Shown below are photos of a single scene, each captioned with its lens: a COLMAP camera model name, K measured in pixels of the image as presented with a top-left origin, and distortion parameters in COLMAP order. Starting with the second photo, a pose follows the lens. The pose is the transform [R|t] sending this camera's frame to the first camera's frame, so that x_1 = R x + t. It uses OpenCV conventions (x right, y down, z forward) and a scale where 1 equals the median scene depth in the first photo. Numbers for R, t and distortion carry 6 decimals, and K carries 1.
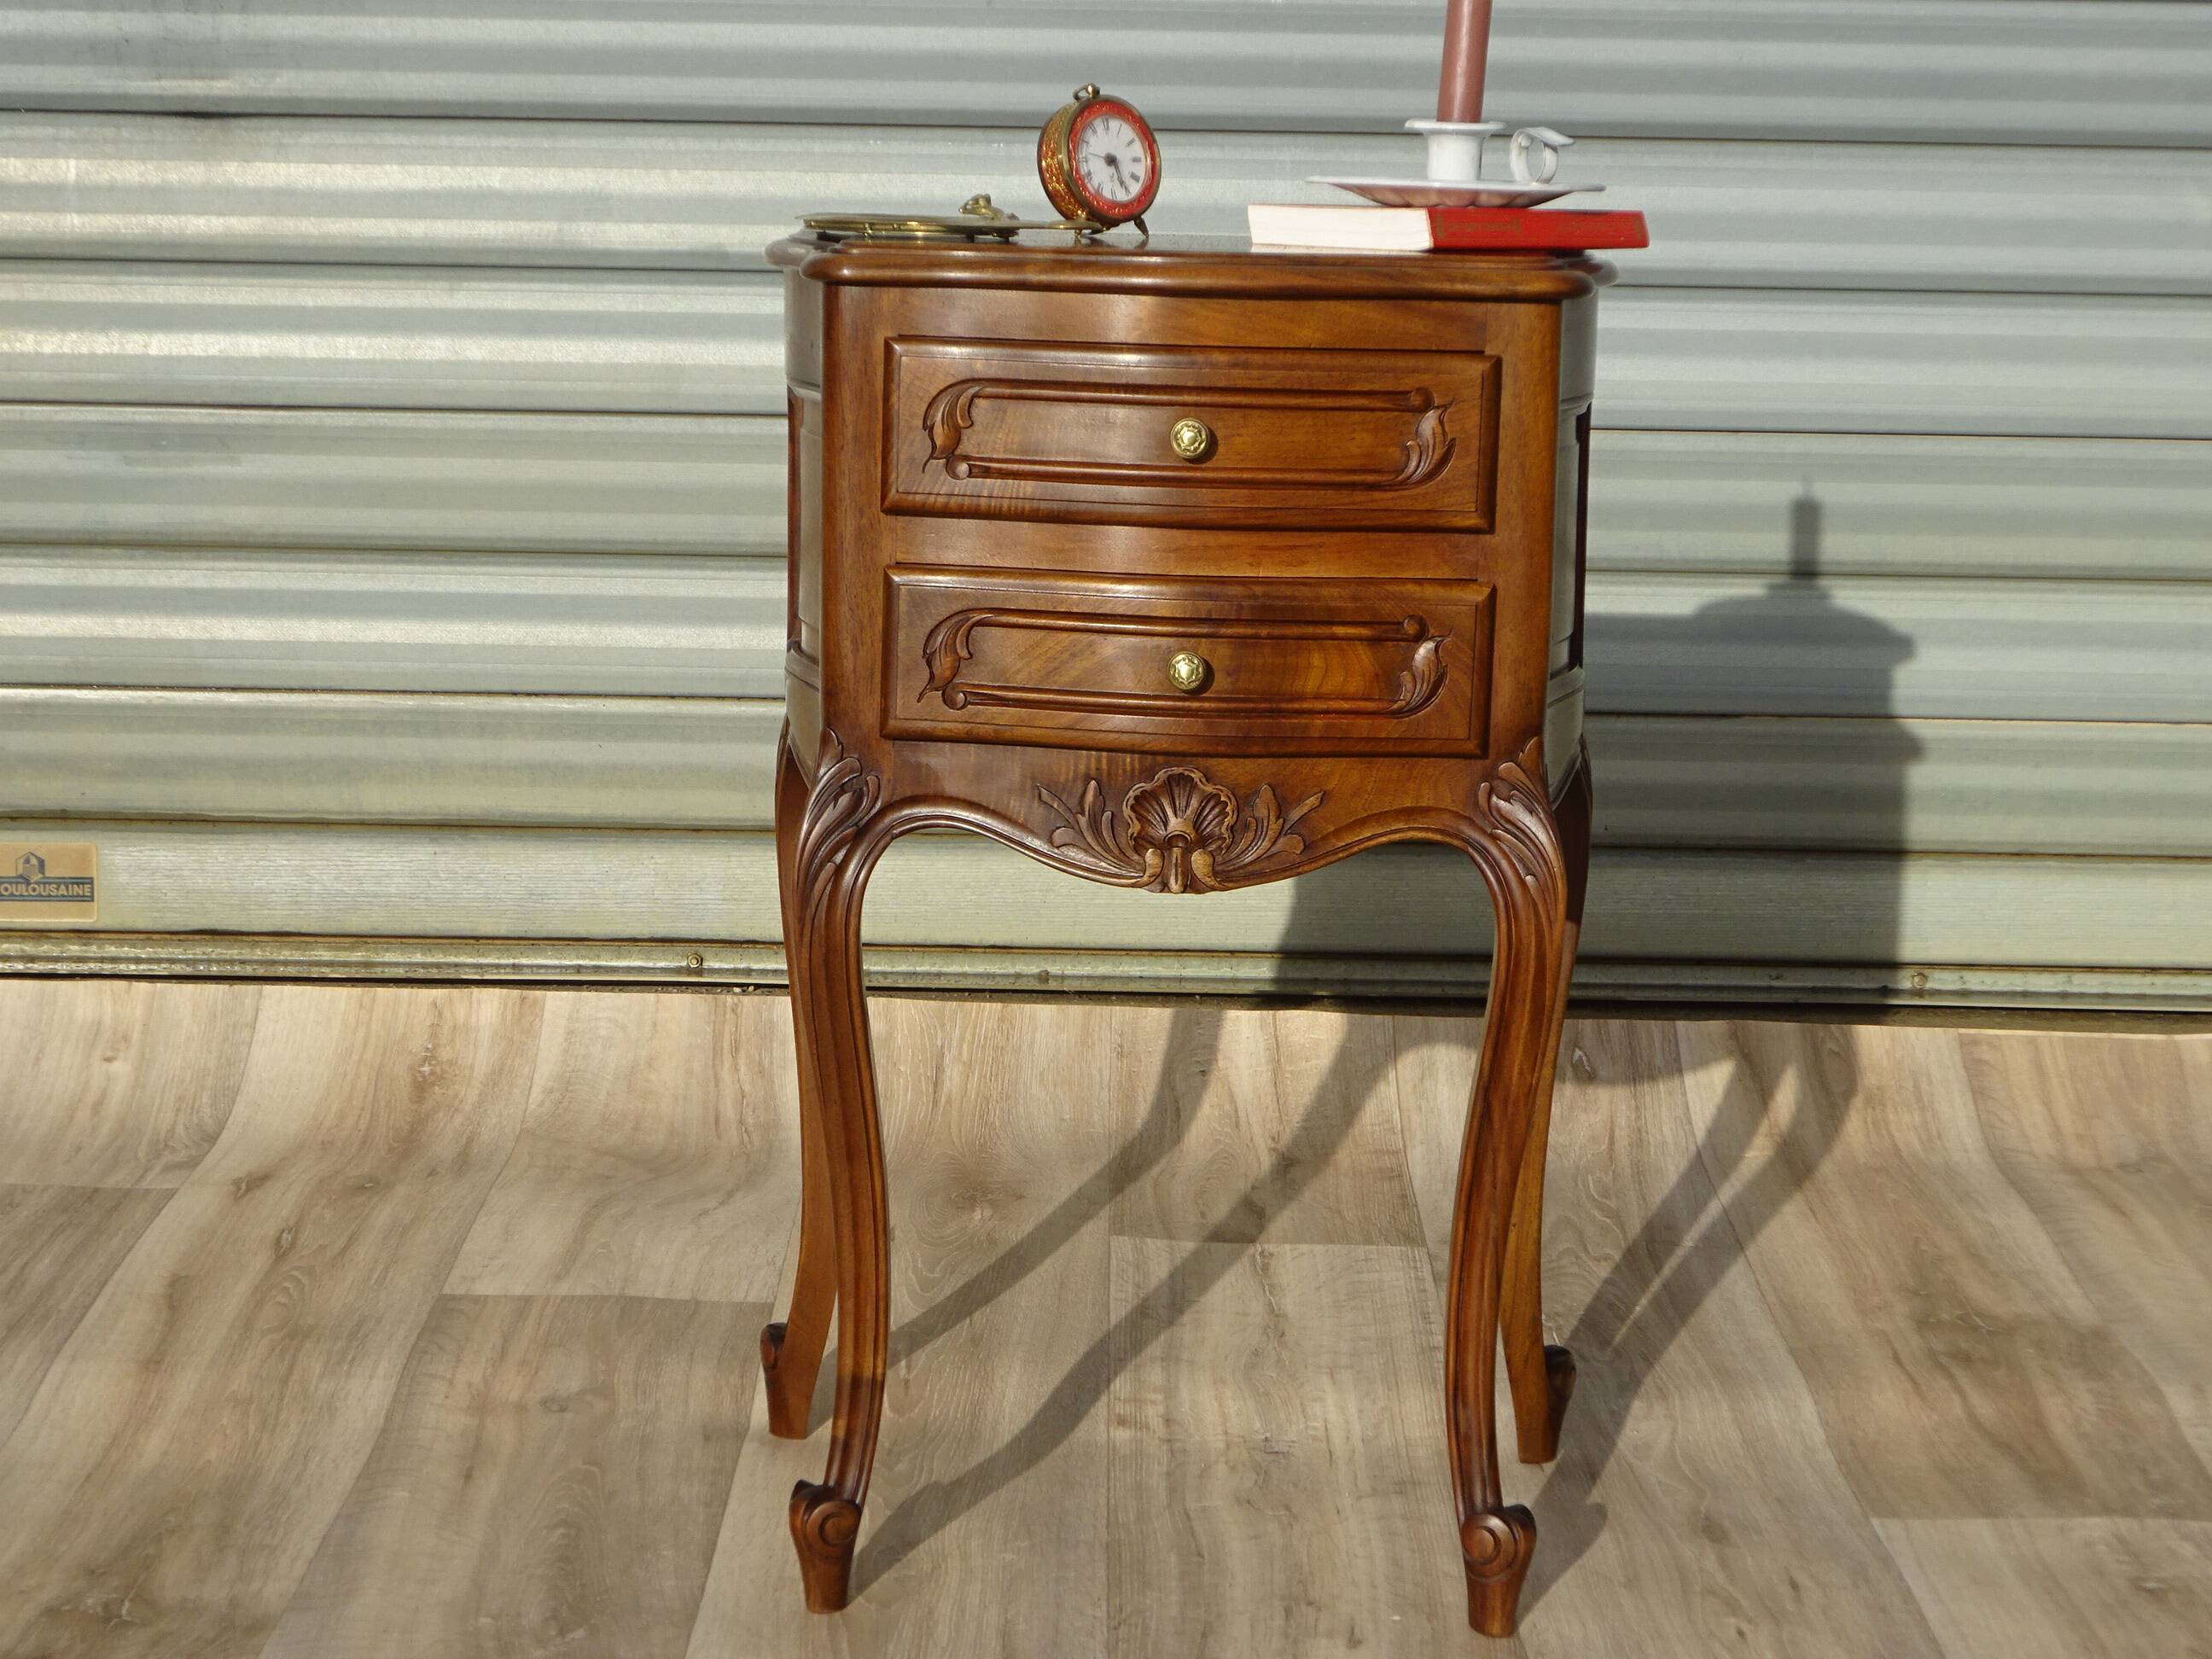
lens RADIAL K [[4231.7, 0, 1129.1], [0, 4231.7, 770.6], [0, 0, 1]] dist [0.024410, 0.000000]
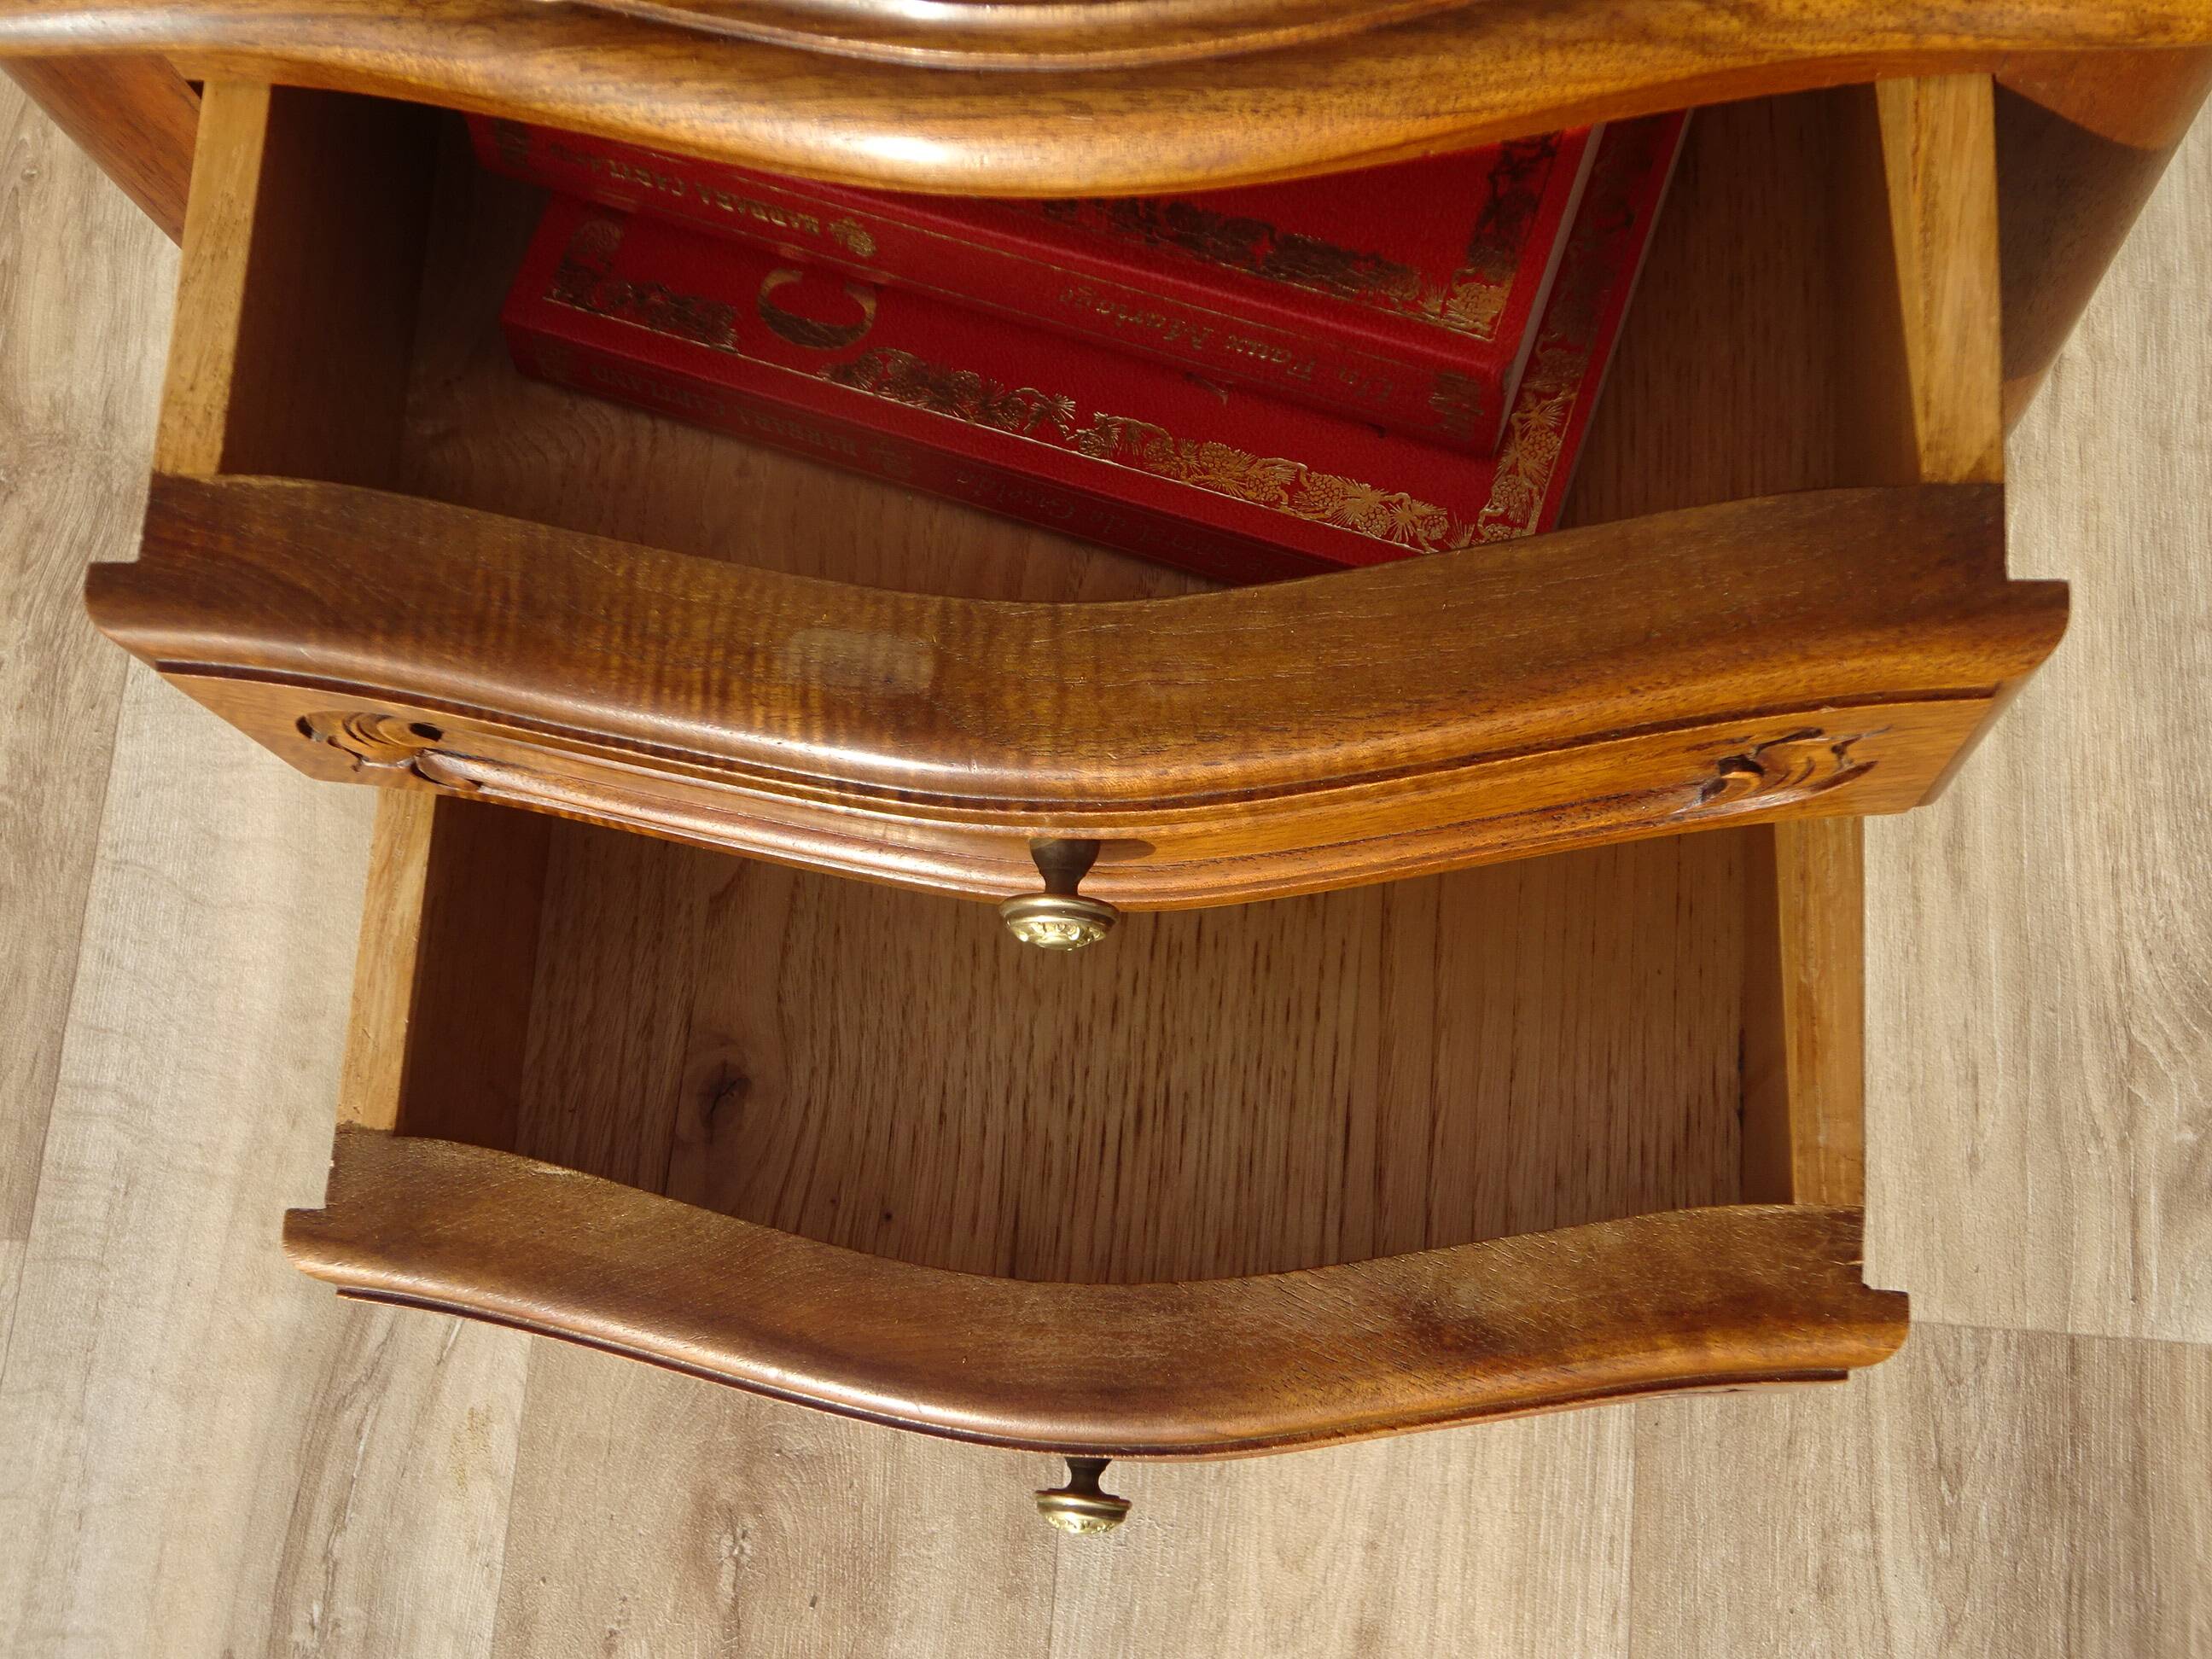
lens RADIAL K [[2633.6, 0, 1101.4], [0, 2633.6, 817.2], [0, 0, 1]] dist [0.023959, 0.000000]
pose [[0.989141, 0.052533, -0.137262, 0.041490], [0.107662, 0.376766, 0.920031, -0.164677], [0.100048, -0.924818, 0.367019, 0.531045]]
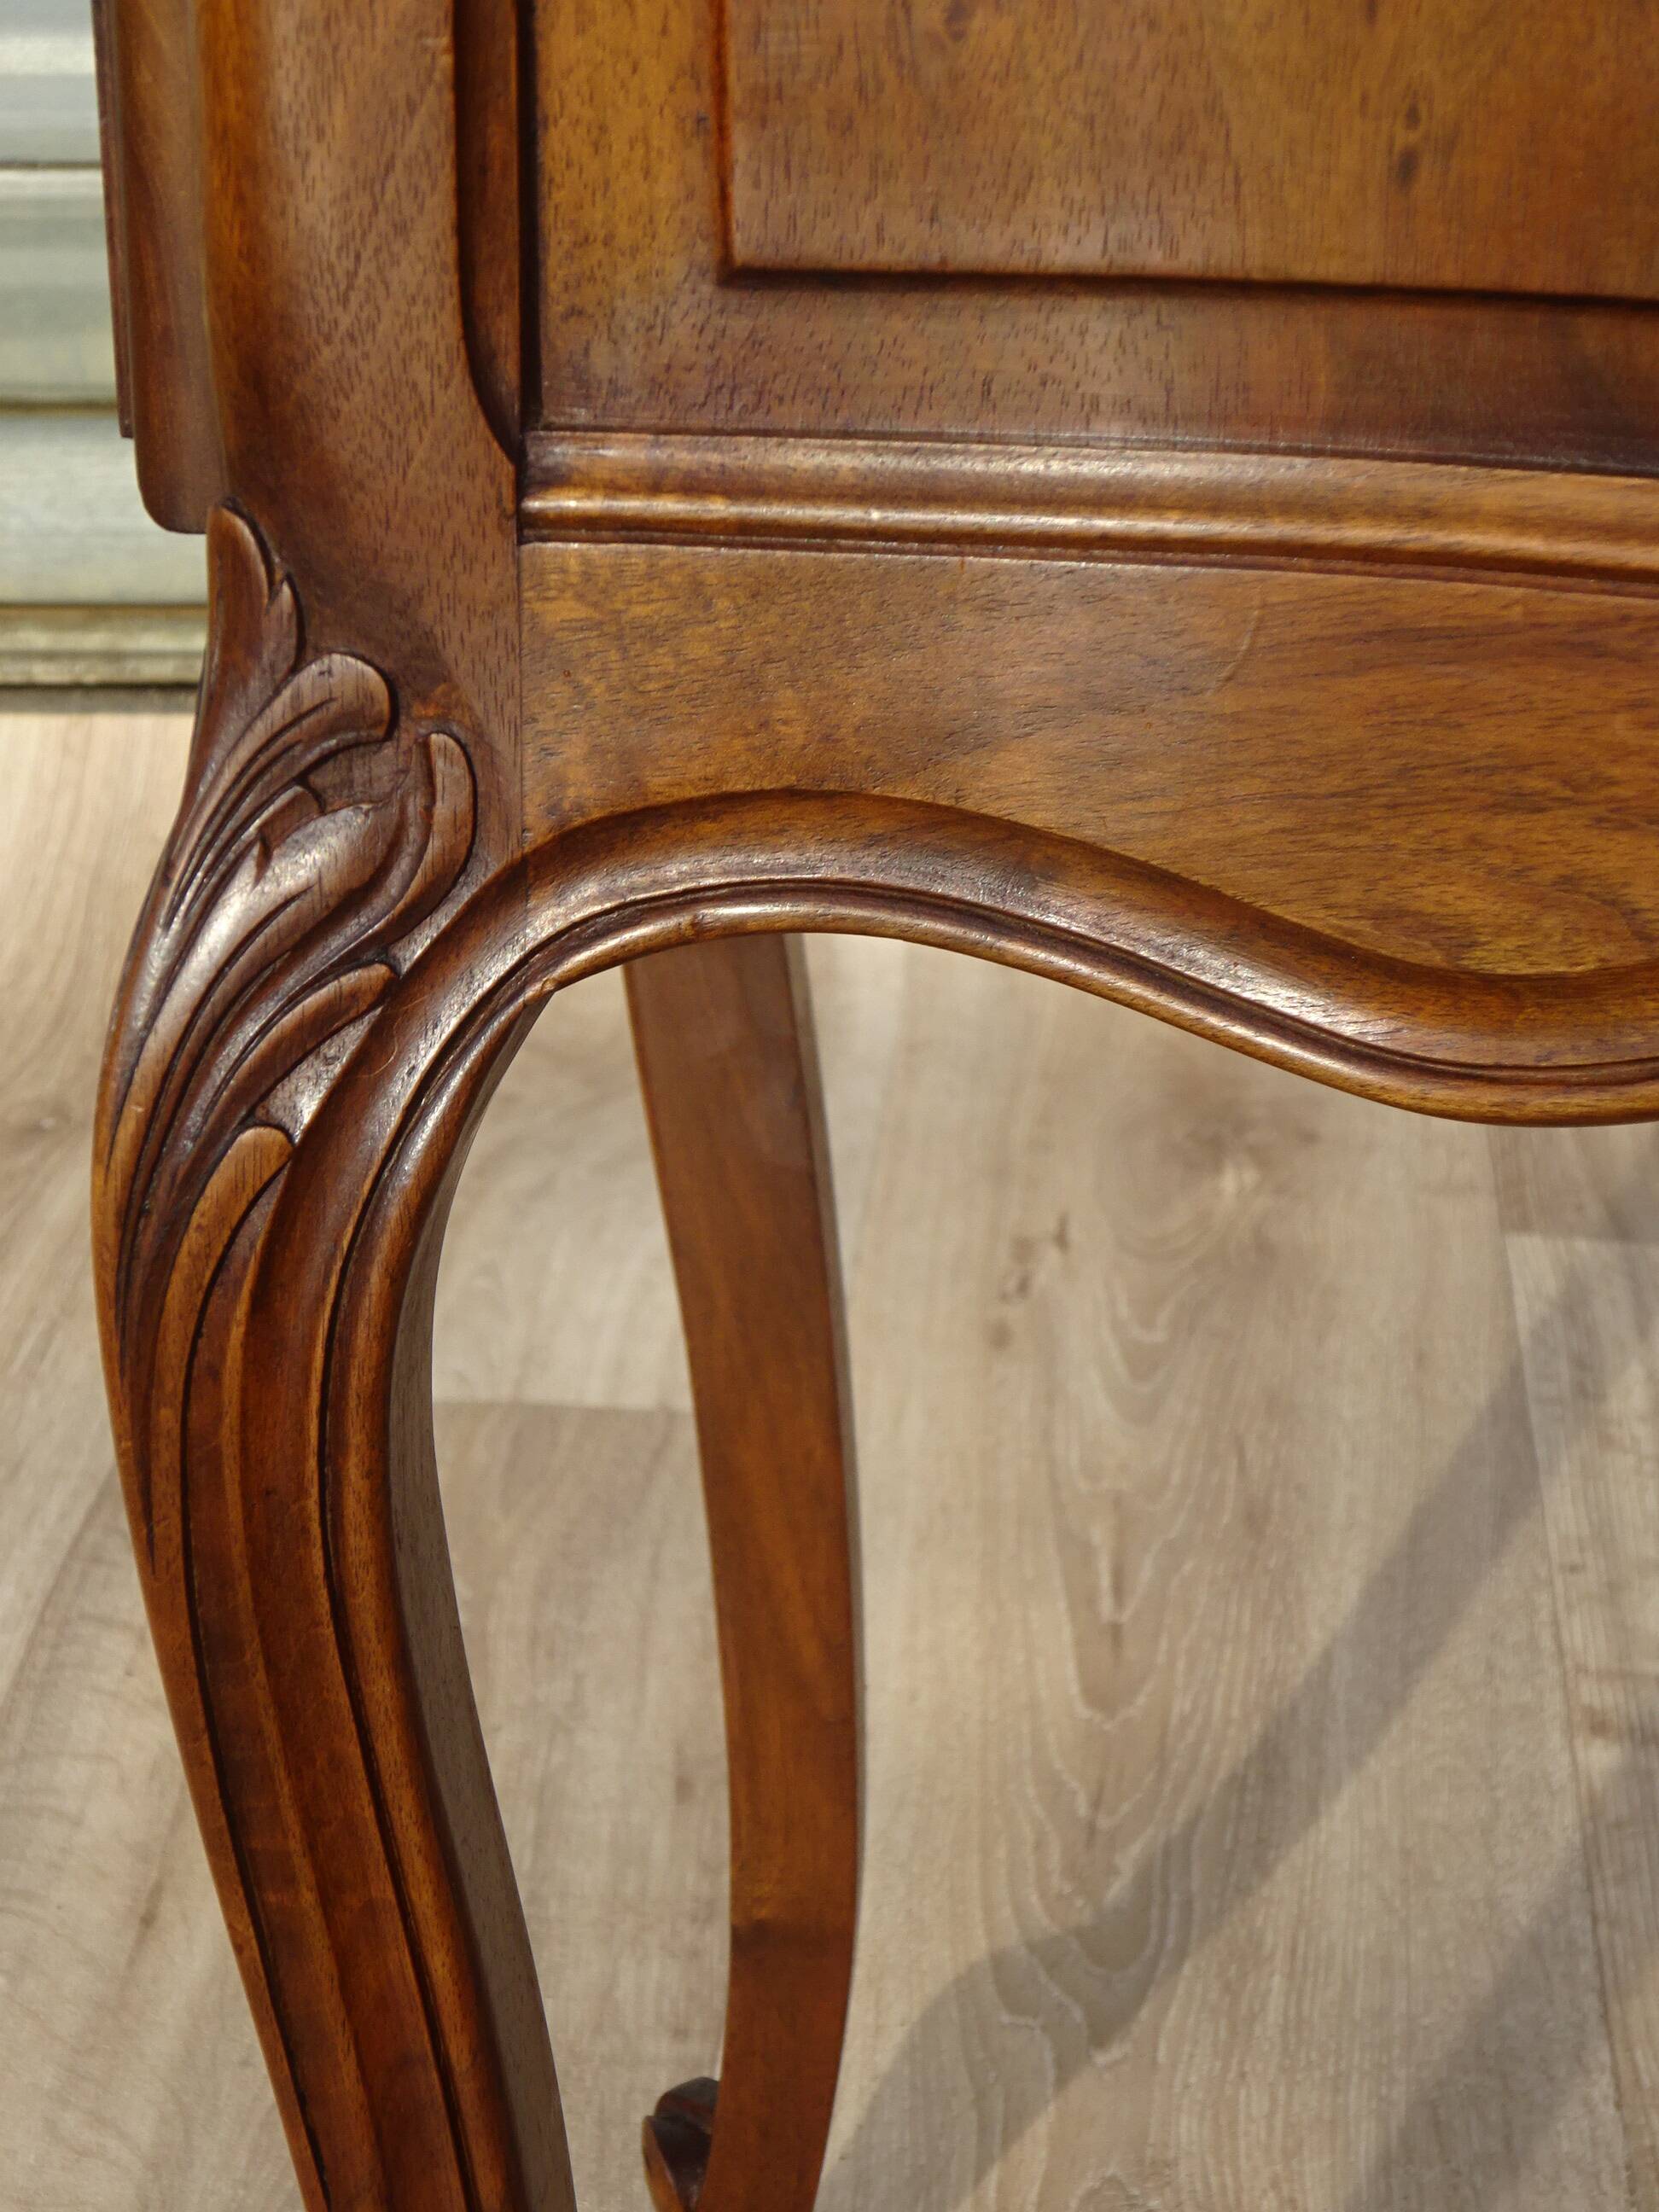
lens RADIAL K [[4761.6, 0, 839.5], [0, 4761.6, 1088.4], [0, 0, 1]] dist [0.033976, 0.000000]
pose [[0.996355, -0.005637, -0.085120, -0.031144], [0.019661, 0.986126, 0.164832, -0.000561], [0.083010, -0.165905, 0.982642, 0.406873]]
